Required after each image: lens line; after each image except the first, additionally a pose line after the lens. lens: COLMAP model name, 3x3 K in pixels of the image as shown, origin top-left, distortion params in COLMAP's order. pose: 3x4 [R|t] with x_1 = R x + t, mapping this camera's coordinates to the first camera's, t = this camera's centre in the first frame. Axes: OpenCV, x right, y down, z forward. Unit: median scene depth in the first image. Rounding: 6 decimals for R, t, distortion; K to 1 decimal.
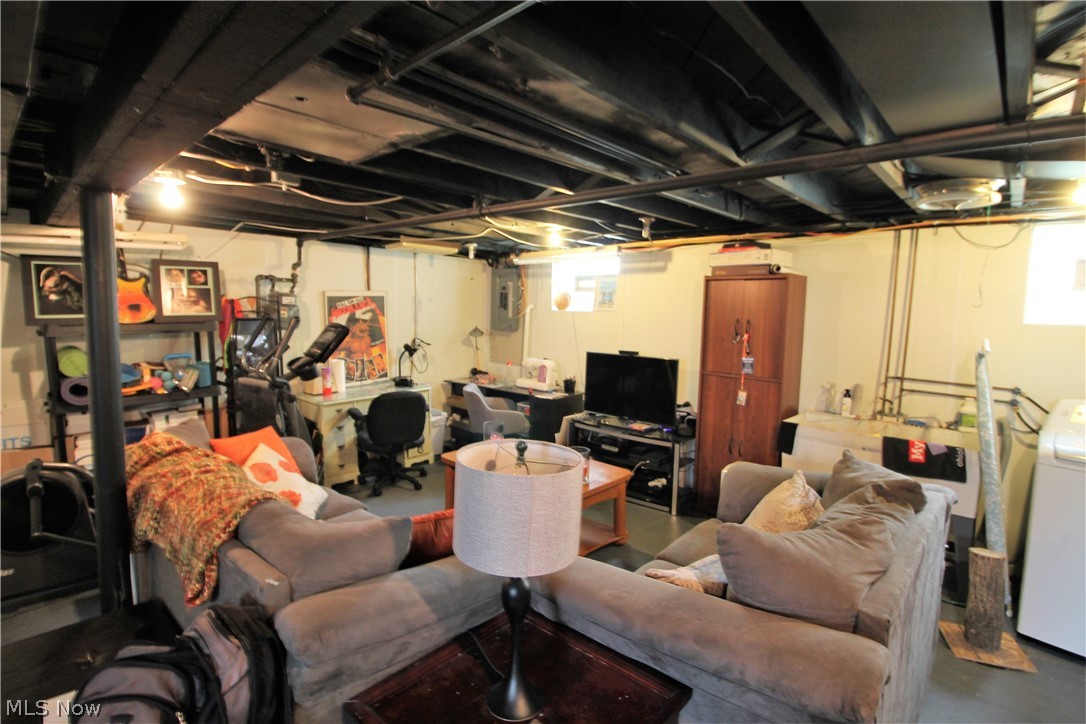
lens RADIAL K [[516.5, 0, 543.5], [0, 516.5, 364.3], [0, 0, 1]] dist [-0.007395, -0.007599]
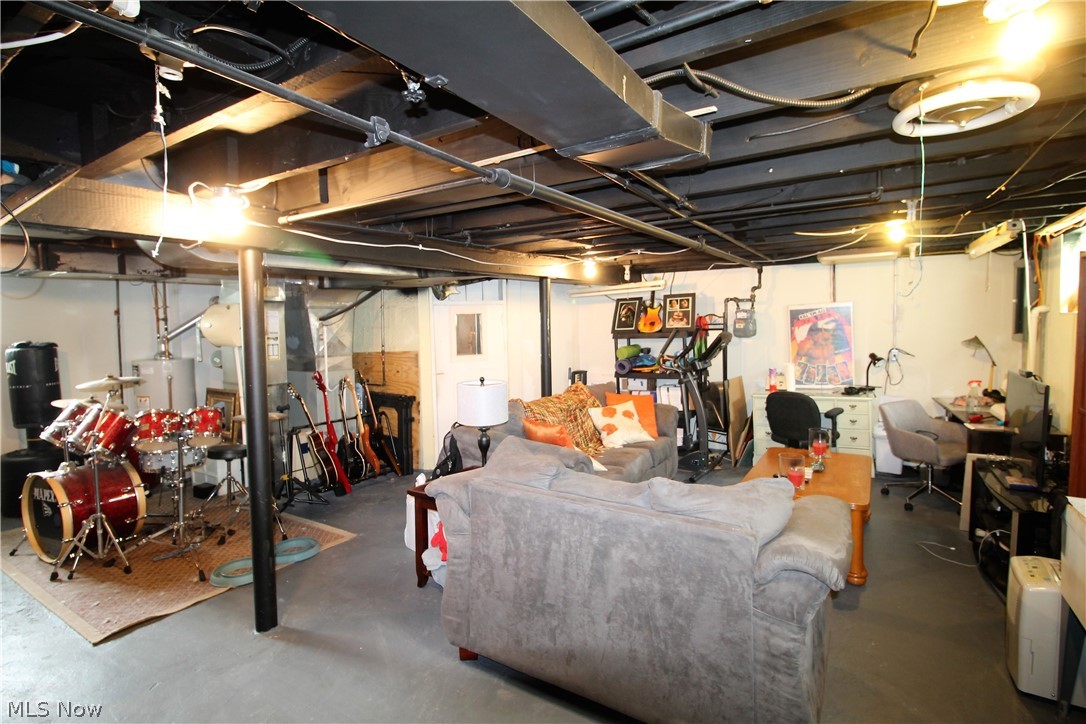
lens RADIAL K [[516.5, 0, 544.1], [0, 516.5, 357.0], [0, 0, 1]] dist [-0.007395, -0.007599]
pose [[0.181702, 0.033259, -0.982791, 0.624875], [-0.083053, 0.996376, 0.018363, 0.002181], [0.979840, 0.078287, 0.183806, 0.218795]]
